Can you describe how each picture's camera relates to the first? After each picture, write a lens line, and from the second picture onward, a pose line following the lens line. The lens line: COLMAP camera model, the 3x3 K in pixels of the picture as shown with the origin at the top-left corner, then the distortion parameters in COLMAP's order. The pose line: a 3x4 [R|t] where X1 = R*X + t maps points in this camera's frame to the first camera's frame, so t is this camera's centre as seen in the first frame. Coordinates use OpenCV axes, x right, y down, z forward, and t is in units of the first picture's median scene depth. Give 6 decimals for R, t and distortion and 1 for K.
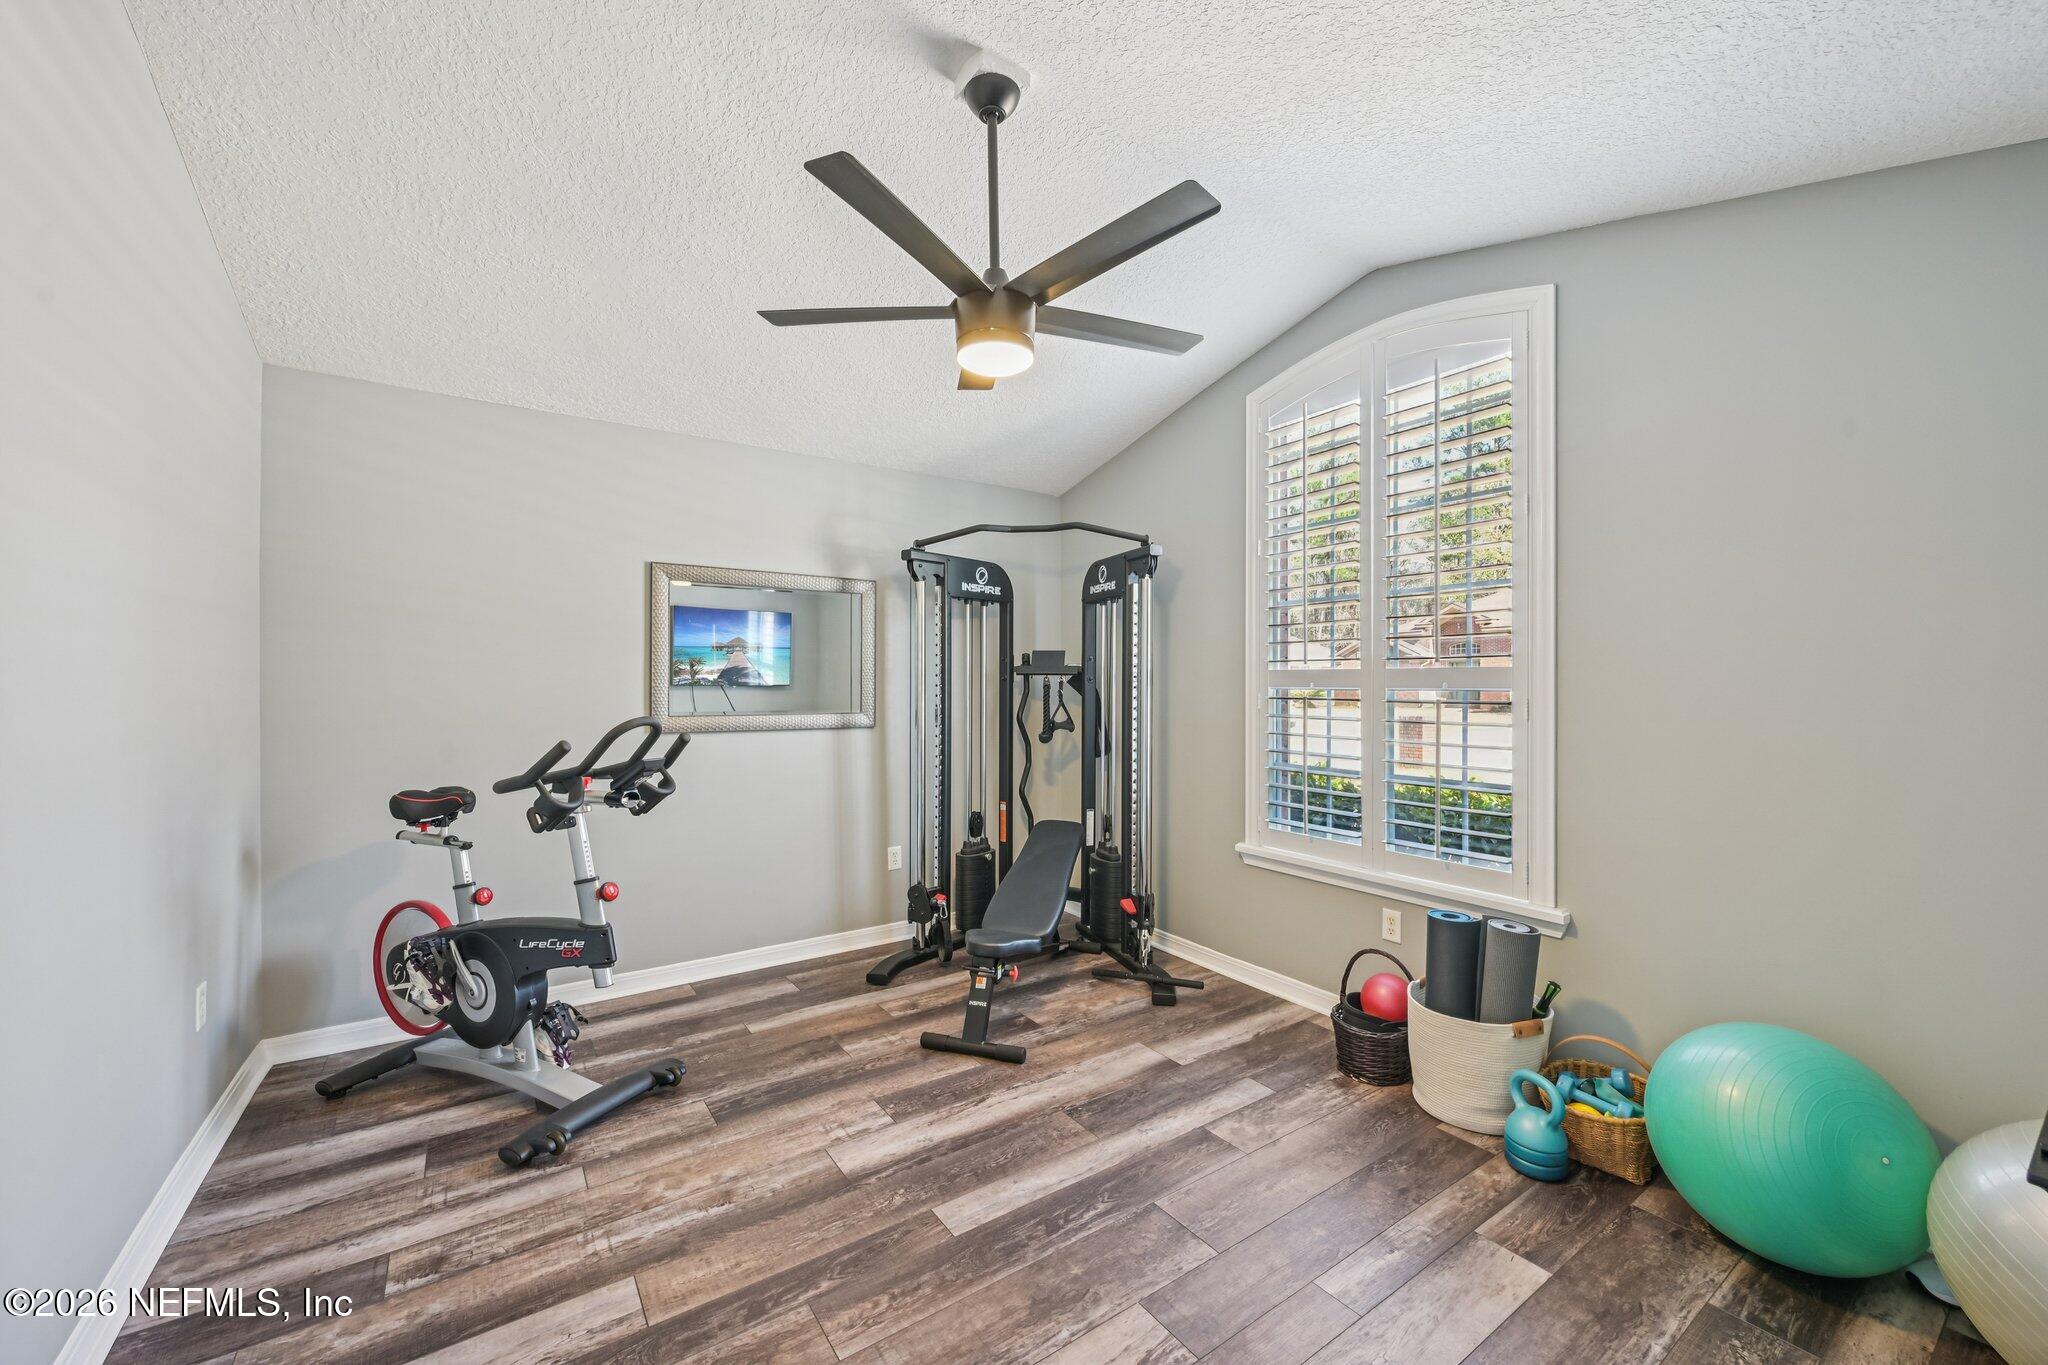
lens RADIAL K [[799.1, 0, 1027.8], [0, 799.1, 683.3], [0, 0, 1]] dist [-0.005860, 0.000128]
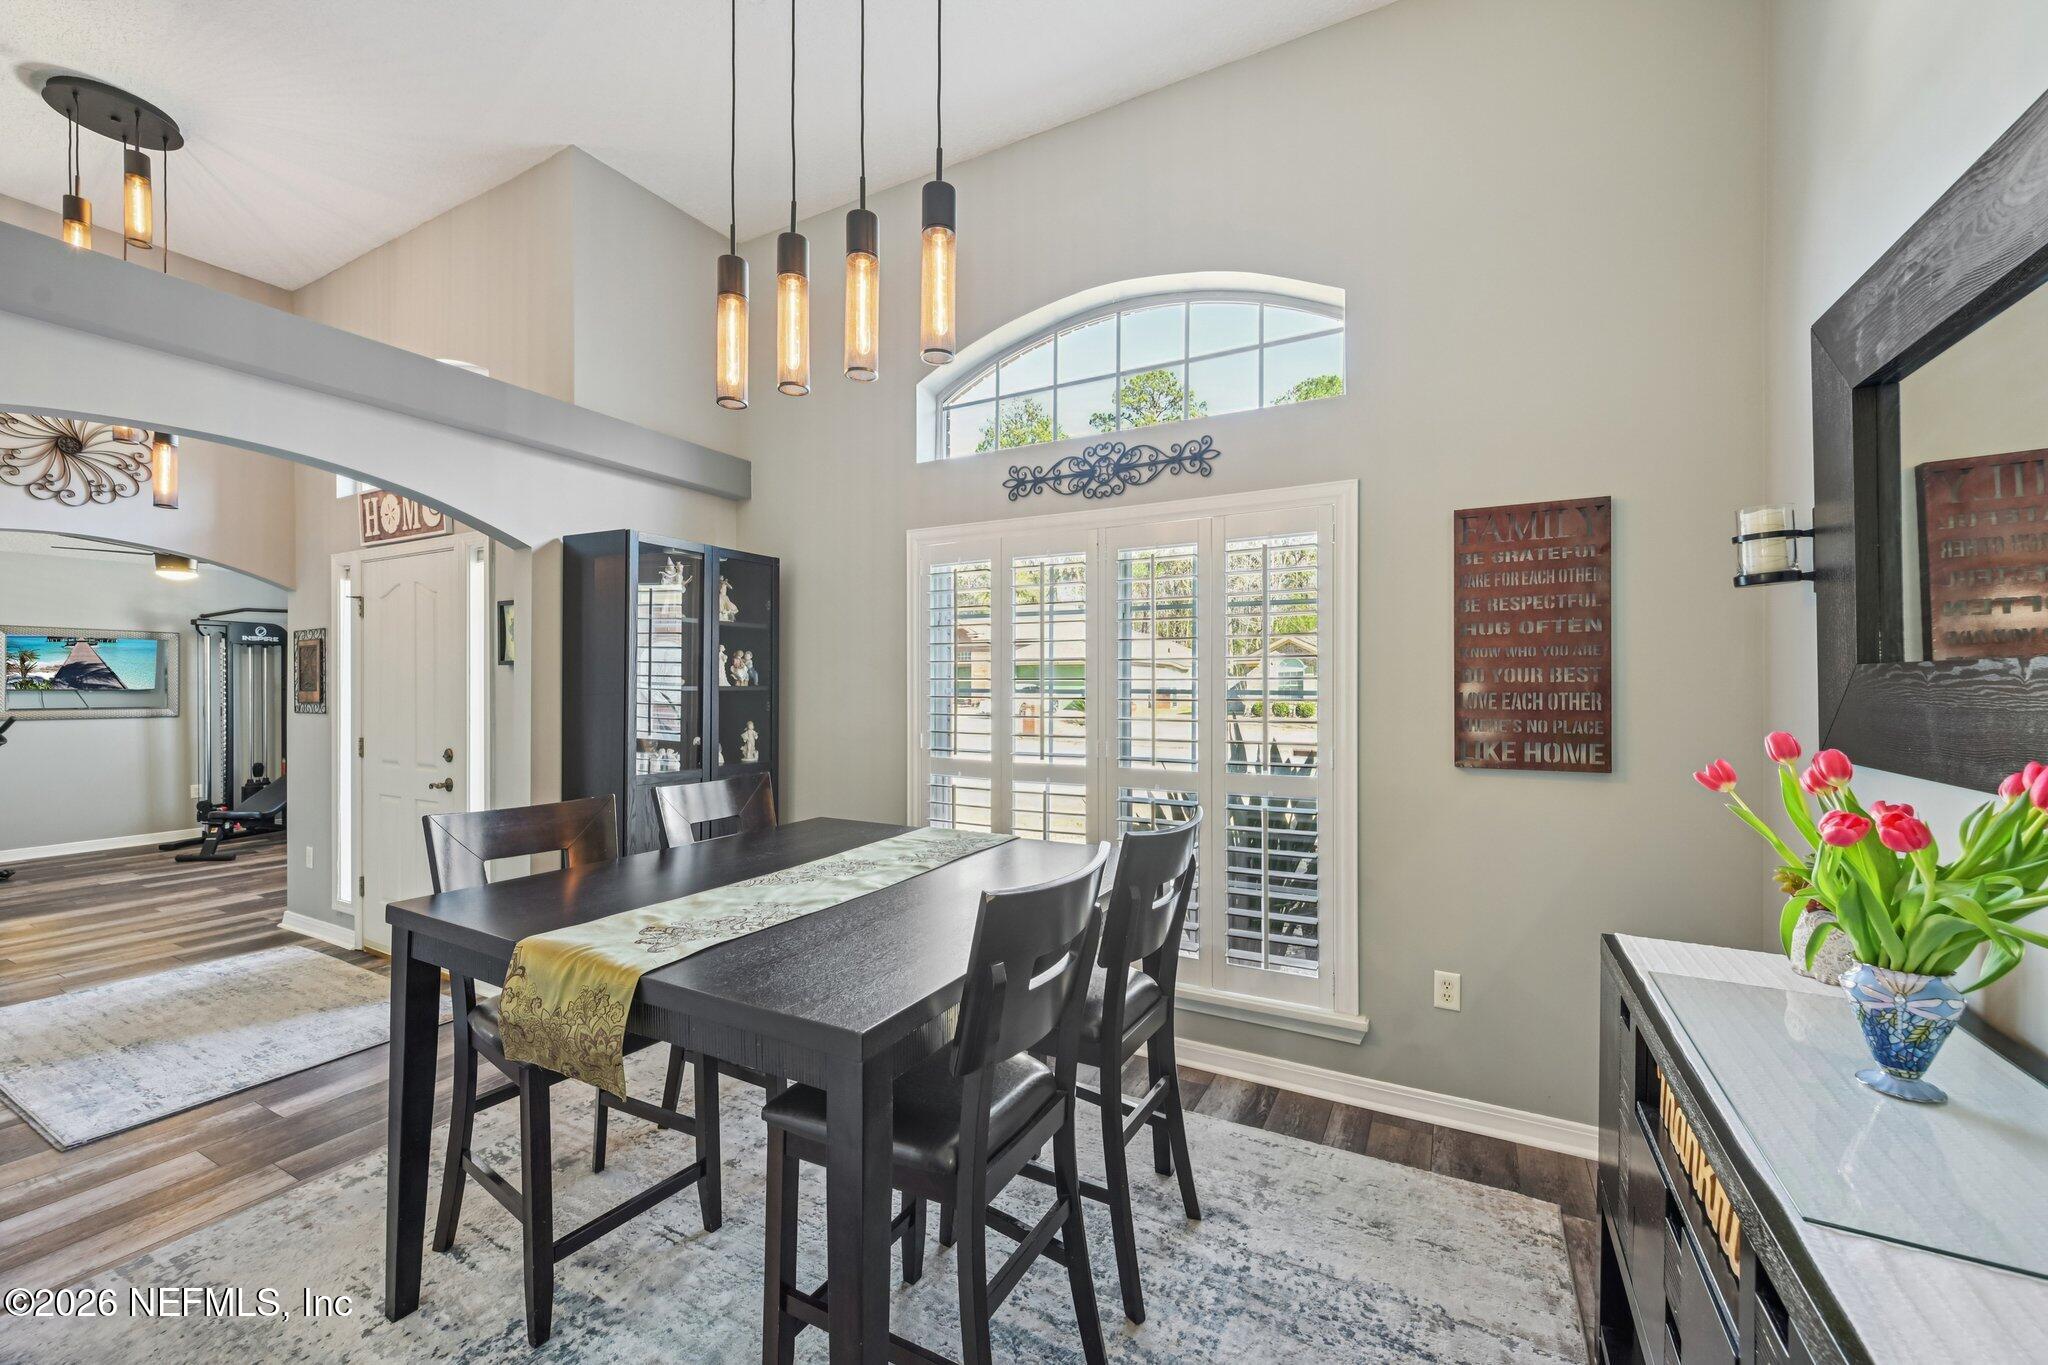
lens RADIAL K [[799.1, 0, 1034.1], [0, 799.1, 687.7], [0, 0, 1]] dist [-0.005860, 0.000128]
pose [[0.892628, -0.004039, 0.450775, 0.701287], [0.002765, 0.999990, 0.003484, -0.009405], [-0.450785, -0.001863, 0.892631, -1.407740]]
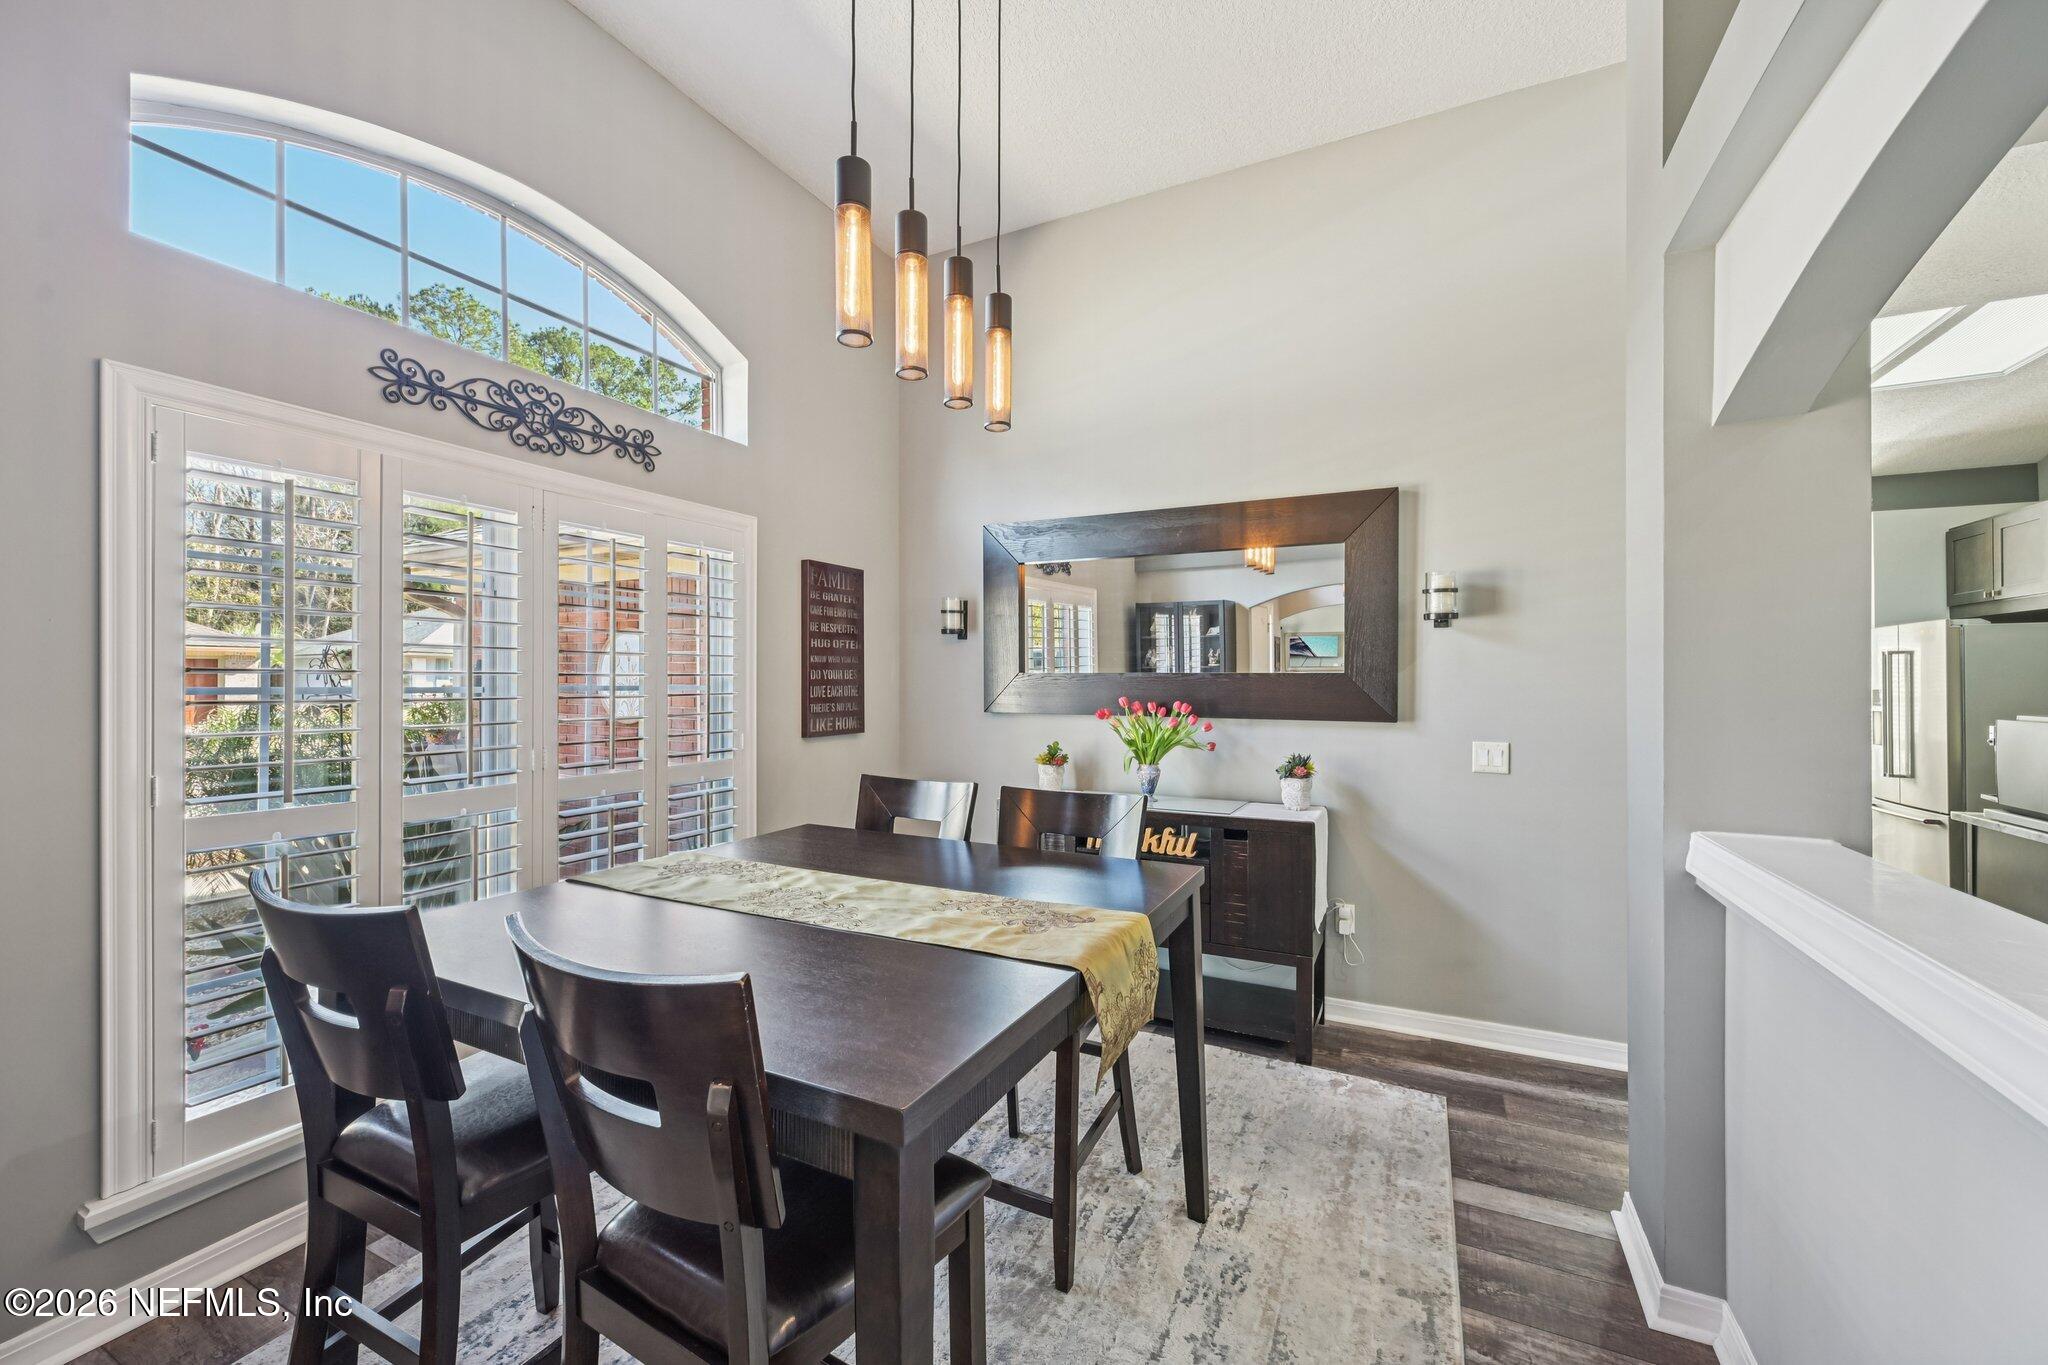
lens RADIAL K [[799.1, 0, 1038.7], [0, 799.1, 676.9], [0, 0, 1]] dist [-0.005860, 0.000128]
pose [[-0.491389, -0.000838, 0.870940, -1.387797], [-0.002736, 0.999996, -0.000581, -0.032691], [-0.870936, -0.002668, -0.491389, 2.498180]]
